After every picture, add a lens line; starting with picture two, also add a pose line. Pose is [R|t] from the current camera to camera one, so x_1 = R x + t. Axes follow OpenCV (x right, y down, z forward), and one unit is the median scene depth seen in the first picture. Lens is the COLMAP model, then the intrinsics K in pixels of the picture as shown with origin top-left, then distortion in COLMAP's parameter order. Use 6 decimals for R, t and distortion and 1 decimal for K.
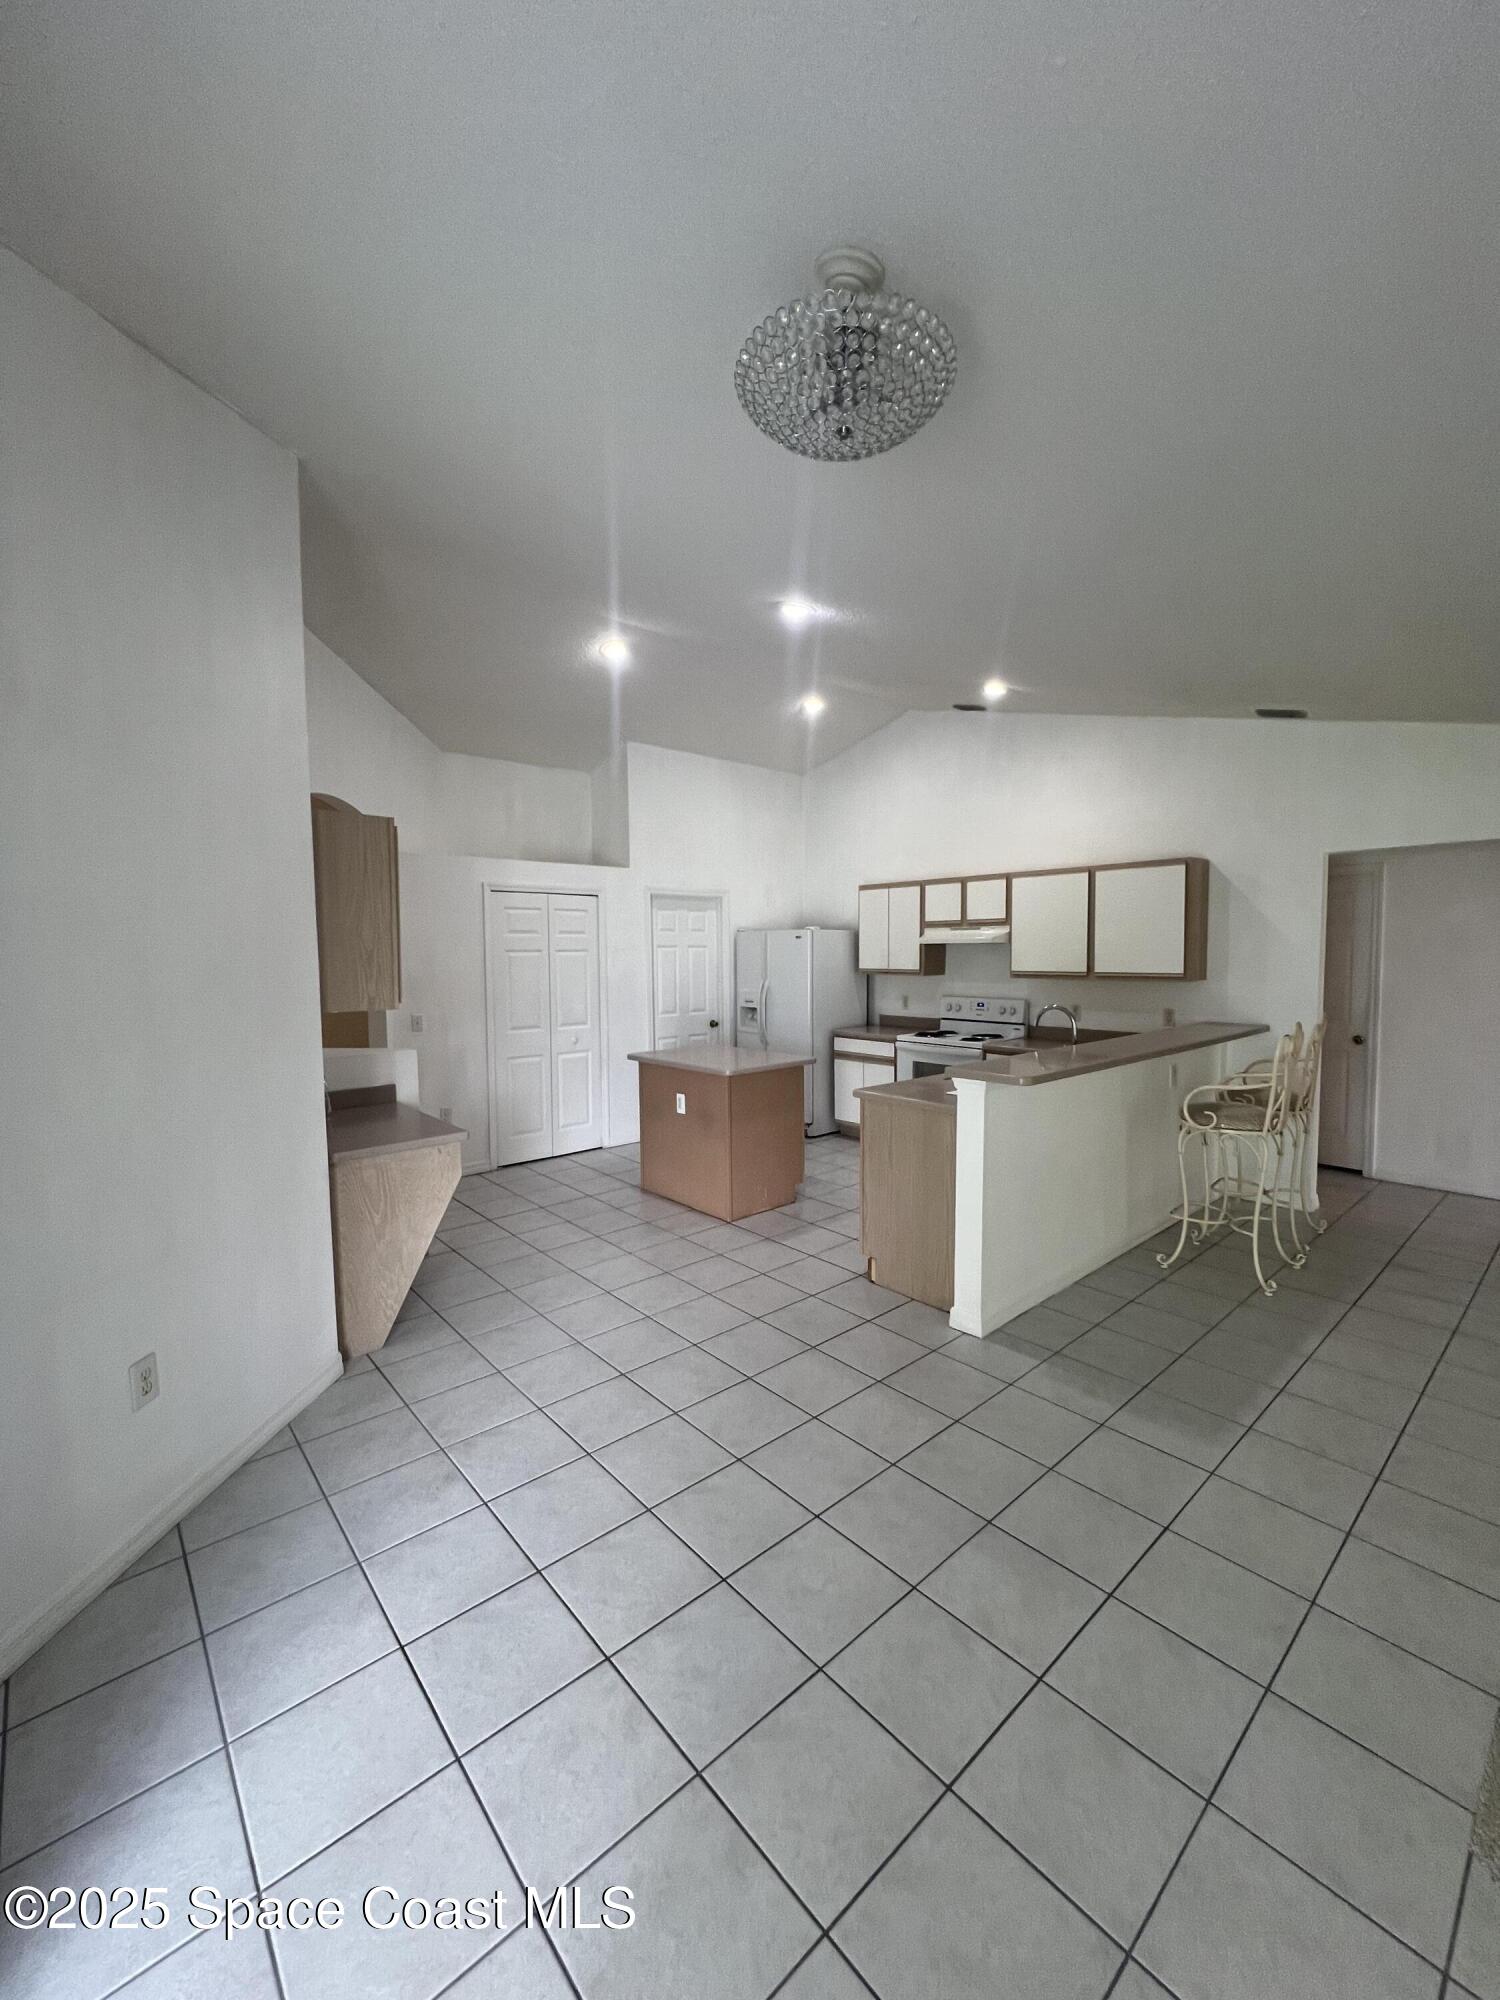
lens RADIAL K [[796.3, 0, 750.8], [0, 796.3, 995.0], [0, 0, 1]] dist [-0.001393, 0.000037]
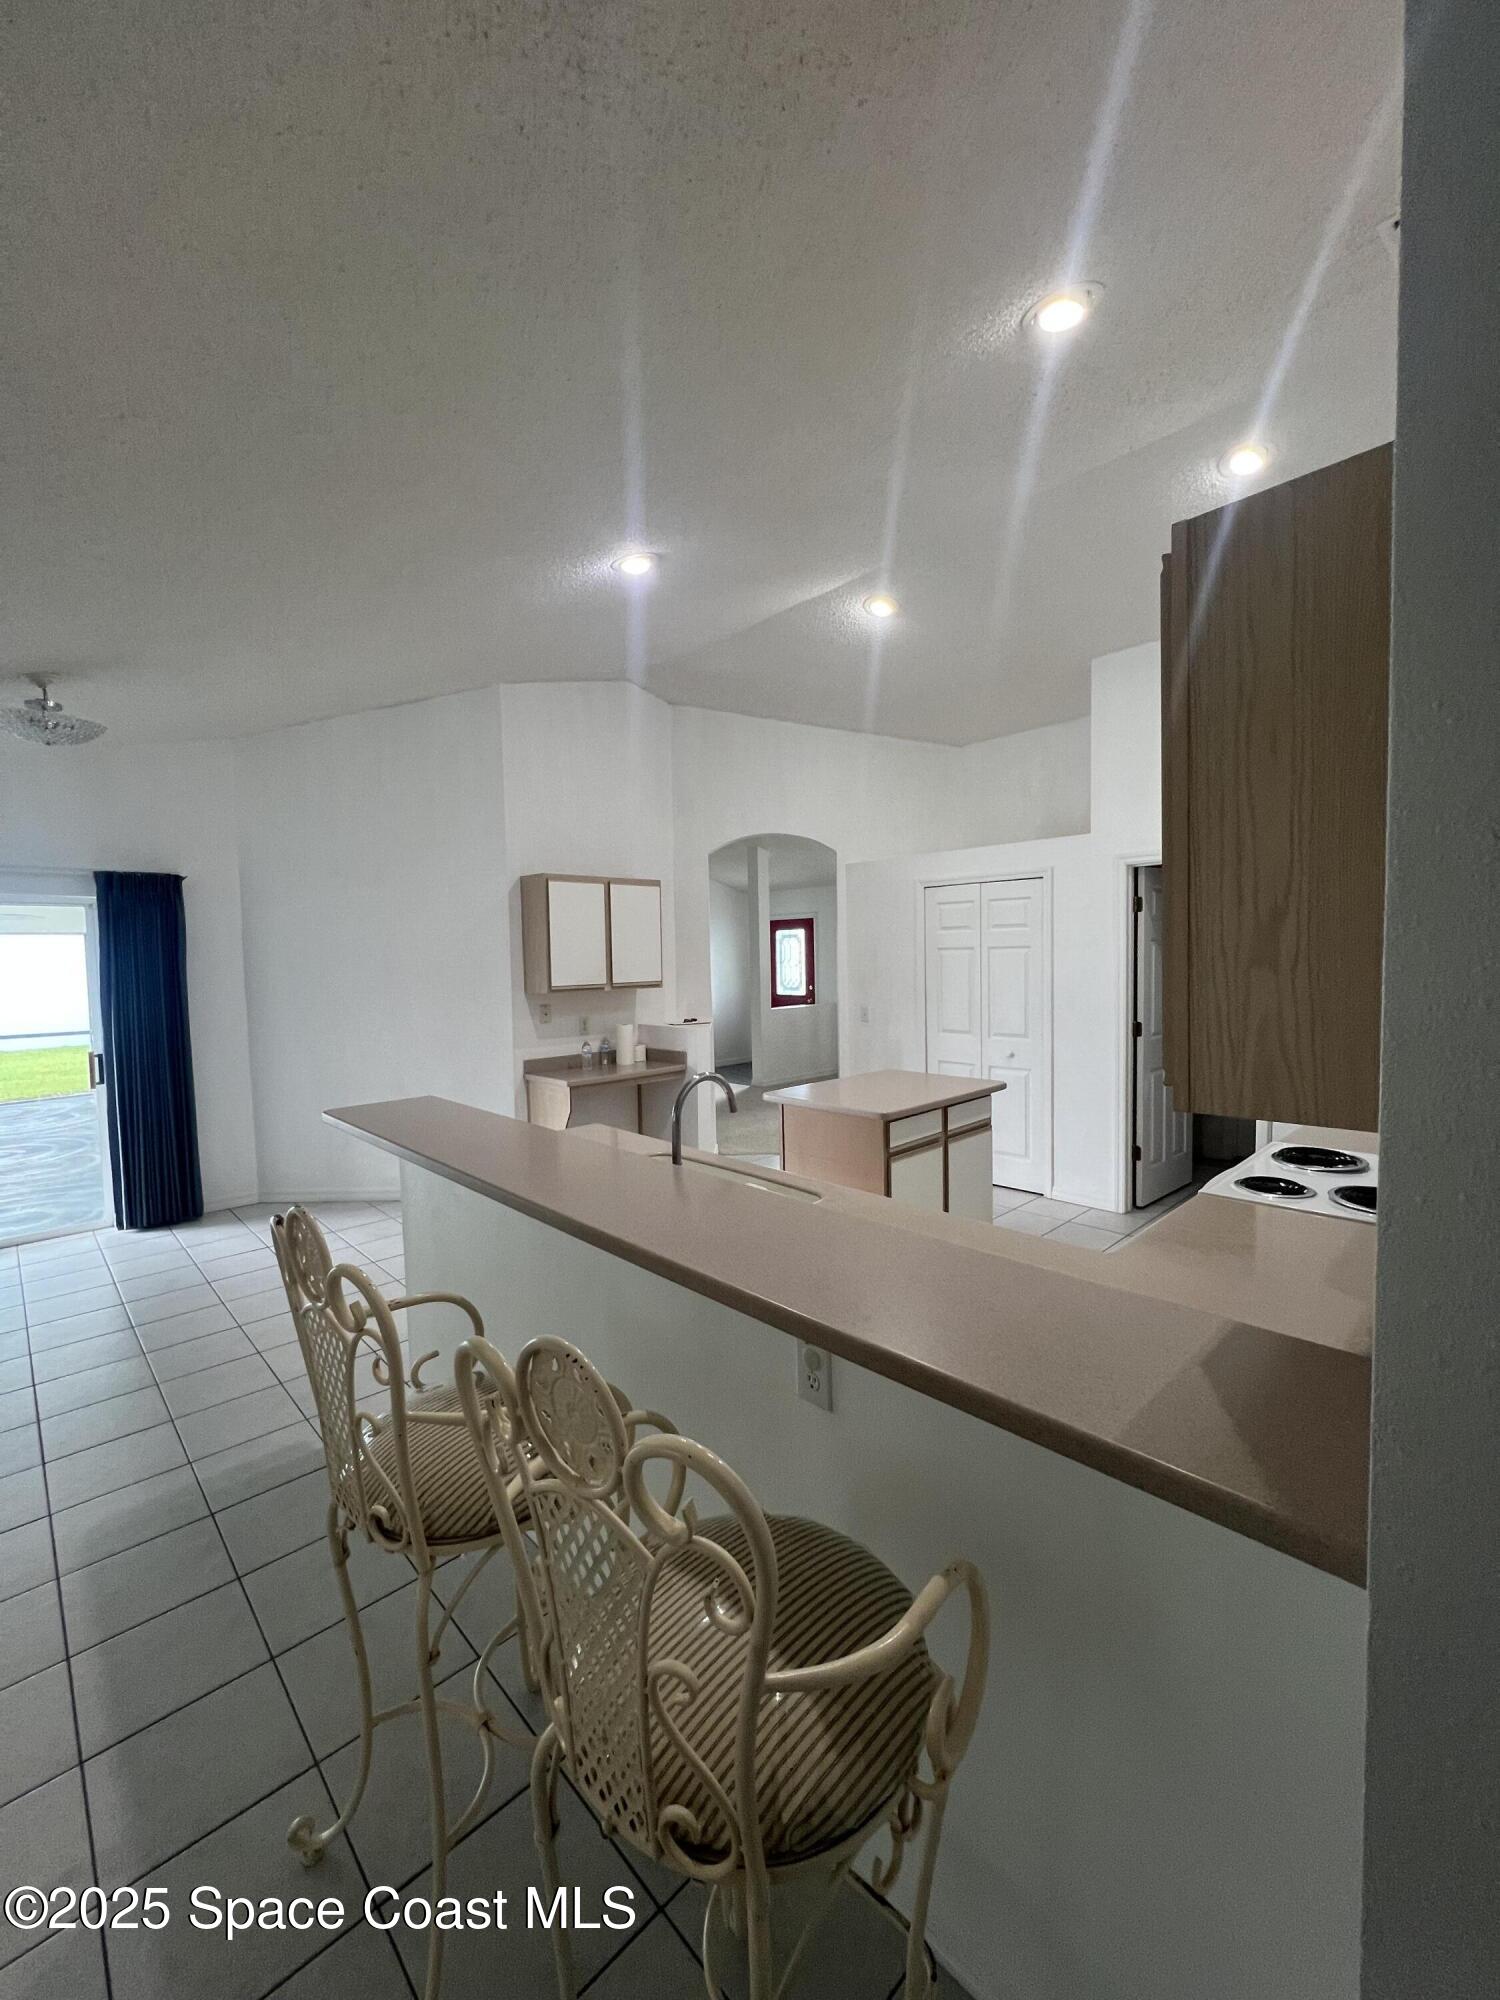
lens RADIAL K [[796.3, 0, 752.1], [0, 796.3, 995.8], [0, 0, 1]] dist [-0.001393, 0.000037]
pose [[0.060189, 0.065745, -0.996019, 0.627016], [-0.038170, 0.997250, 0.063520, -0.050253], [0.997457, 0.034195, 0.062533, 0.712844]]
